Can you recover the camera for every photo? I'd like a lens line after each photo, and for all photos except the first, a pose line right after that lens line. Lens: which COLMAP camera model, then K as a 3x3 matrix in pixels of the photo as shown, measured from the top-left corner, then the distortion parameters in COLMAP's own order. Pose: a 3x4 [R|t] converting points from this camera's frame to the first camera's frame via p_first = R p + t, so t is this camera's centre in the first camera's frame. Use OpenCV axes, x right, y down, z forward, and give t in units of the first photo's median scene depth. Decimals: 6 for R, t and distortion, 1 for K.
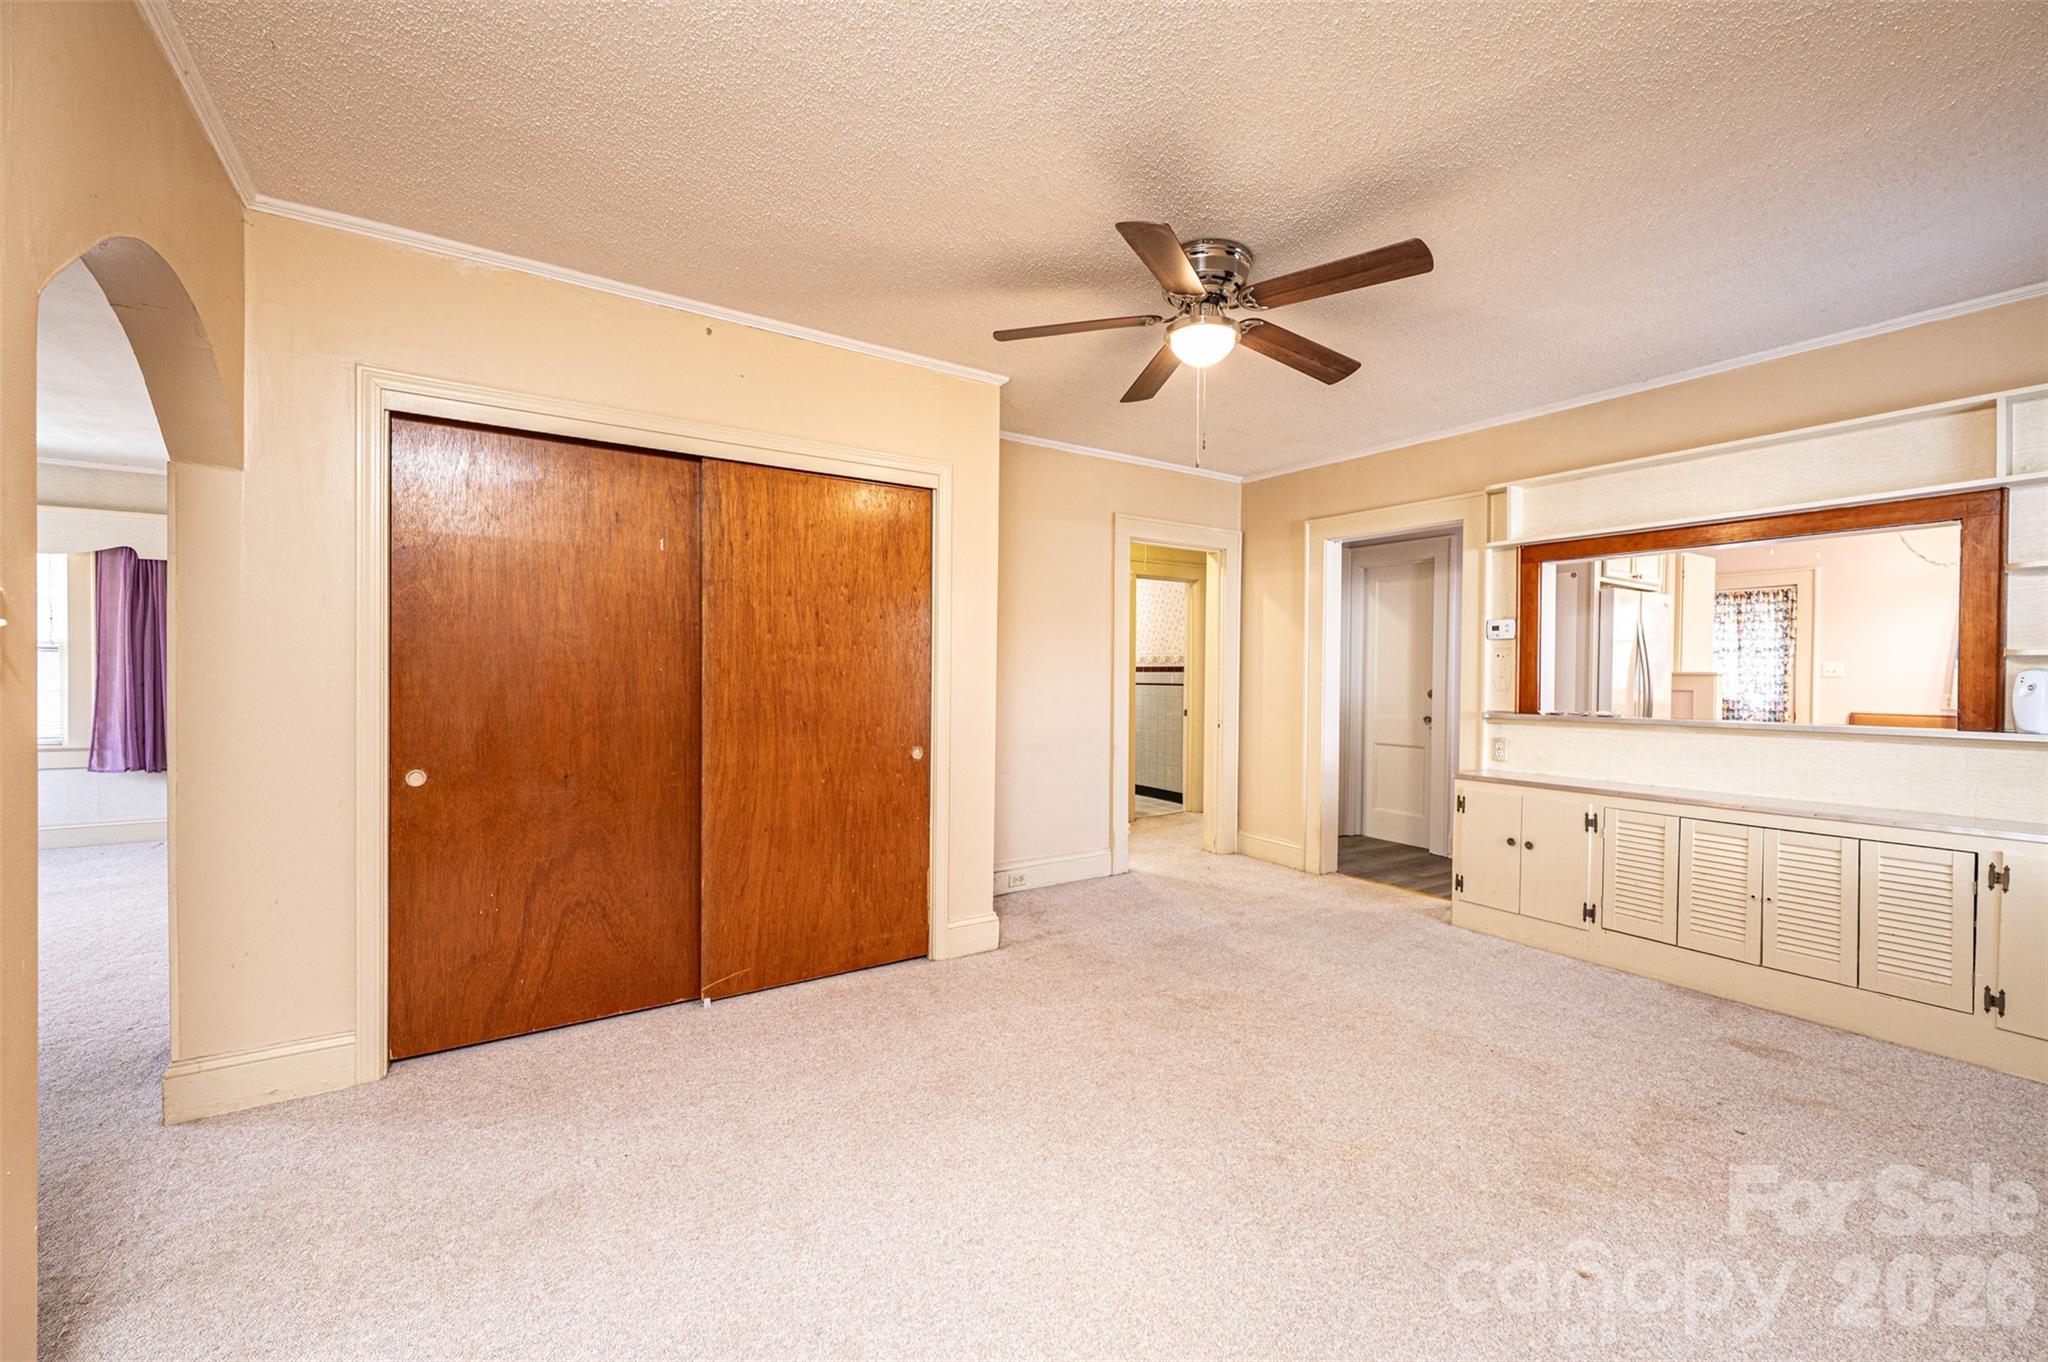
lens RADIAL K [[815.0, 0, 1023.7], [0, 815.0, 683.8], [0, 0, 1]] dist [0.000547, 0.000010]
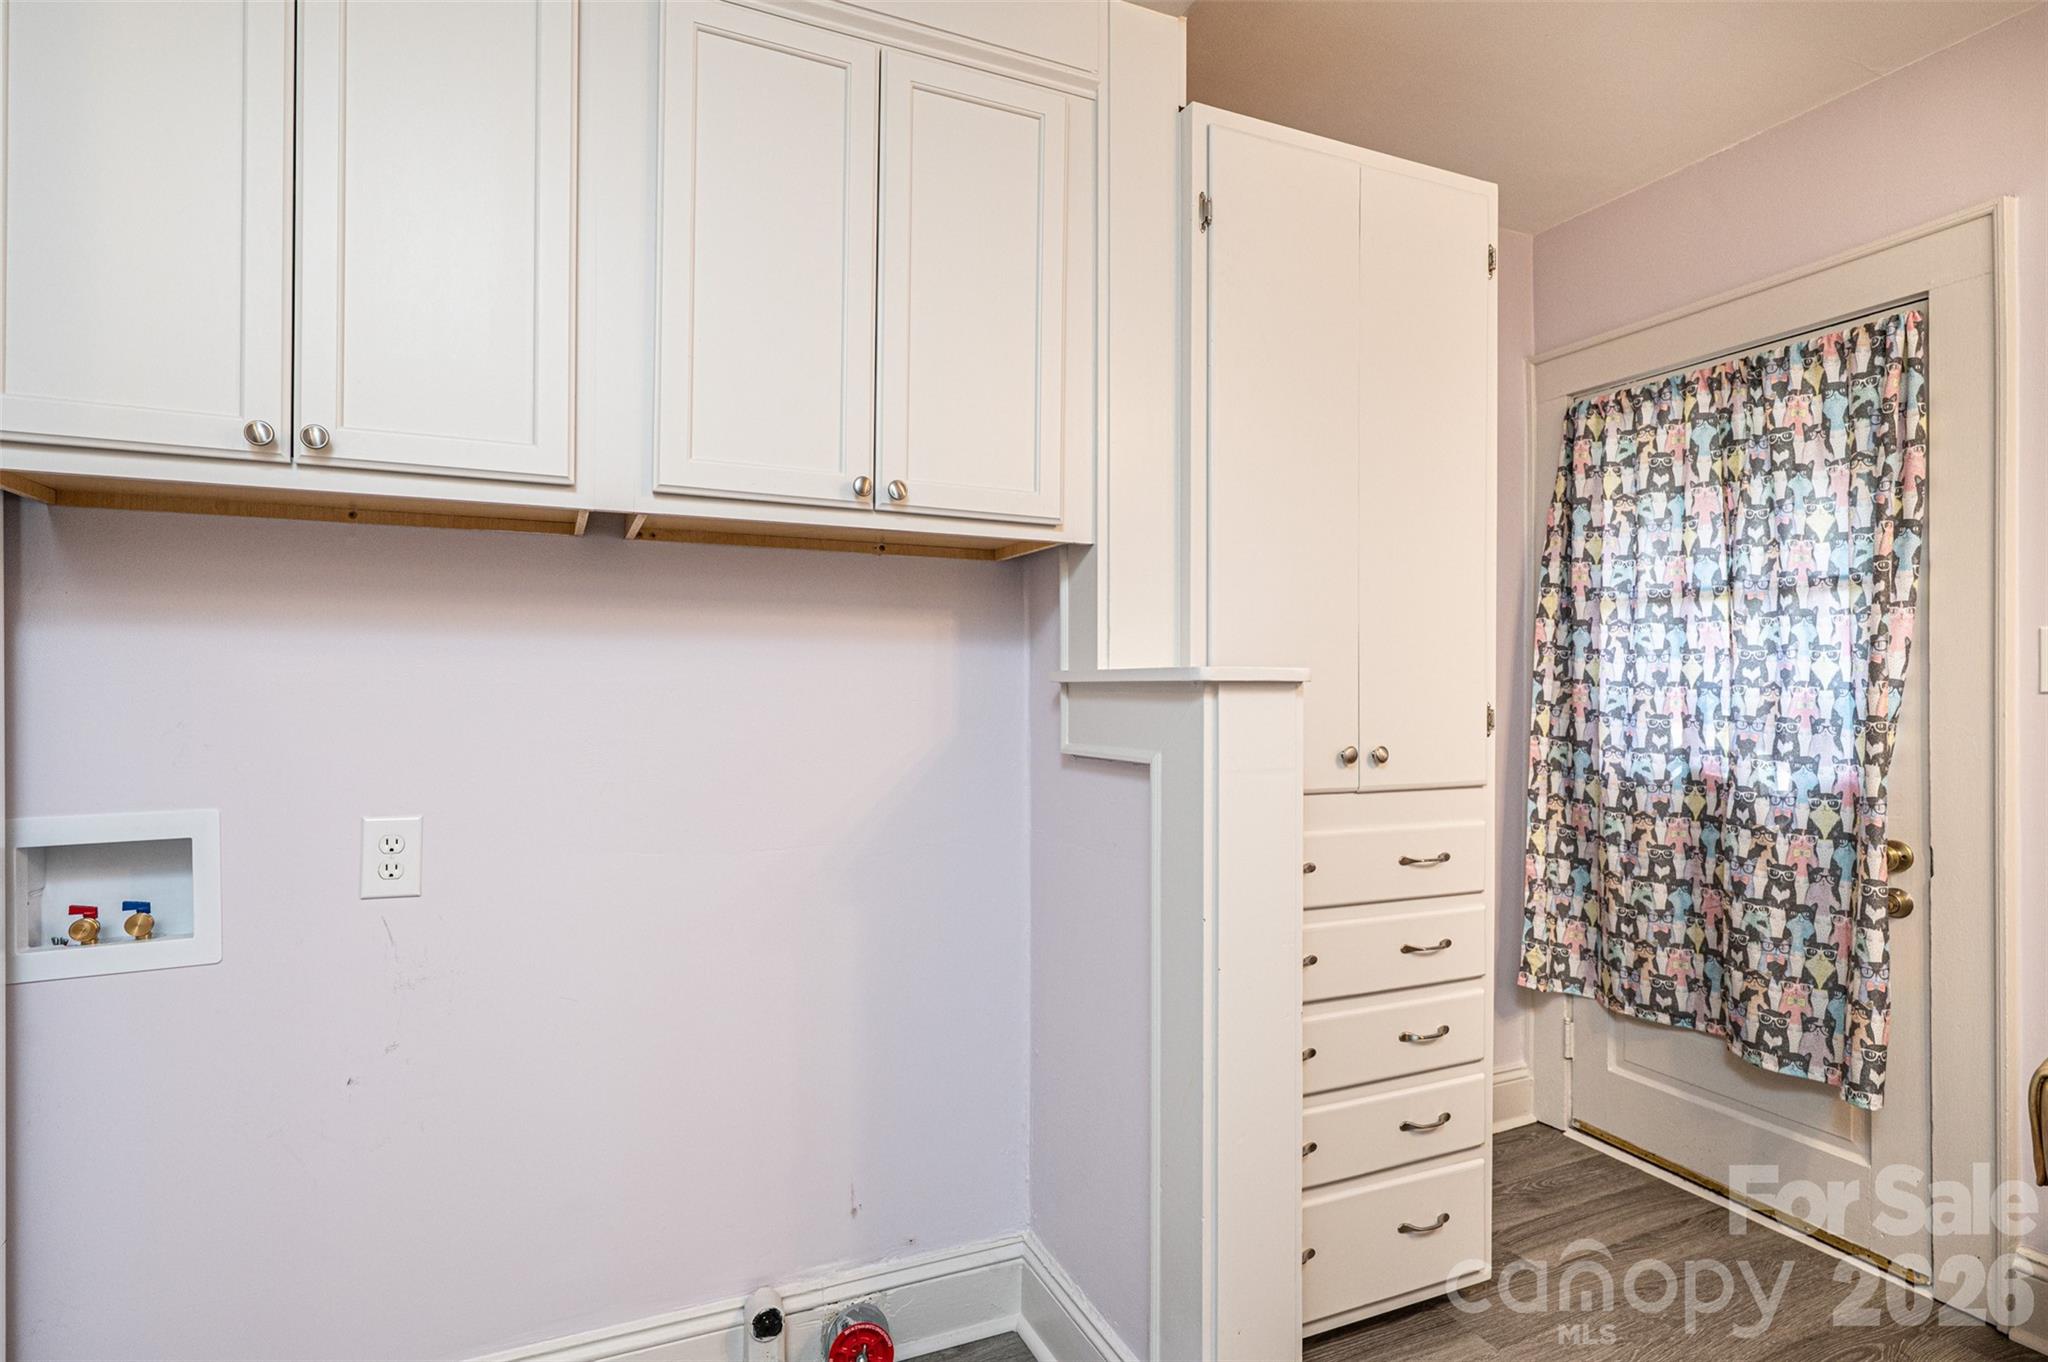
lens RADIAL K [[1037.8, 0, 1026.3], [0, 1037.8, 677.7], [0, 0, 1]] dist [-0.001988, -0.000280]
pose [[0.986600, -0.006317, -0.163037, 0.725959], [0.003297, 0.999818, -0.018787, -0.008045], [0.163126, 0.017998, 0.986441, 0.654503]]
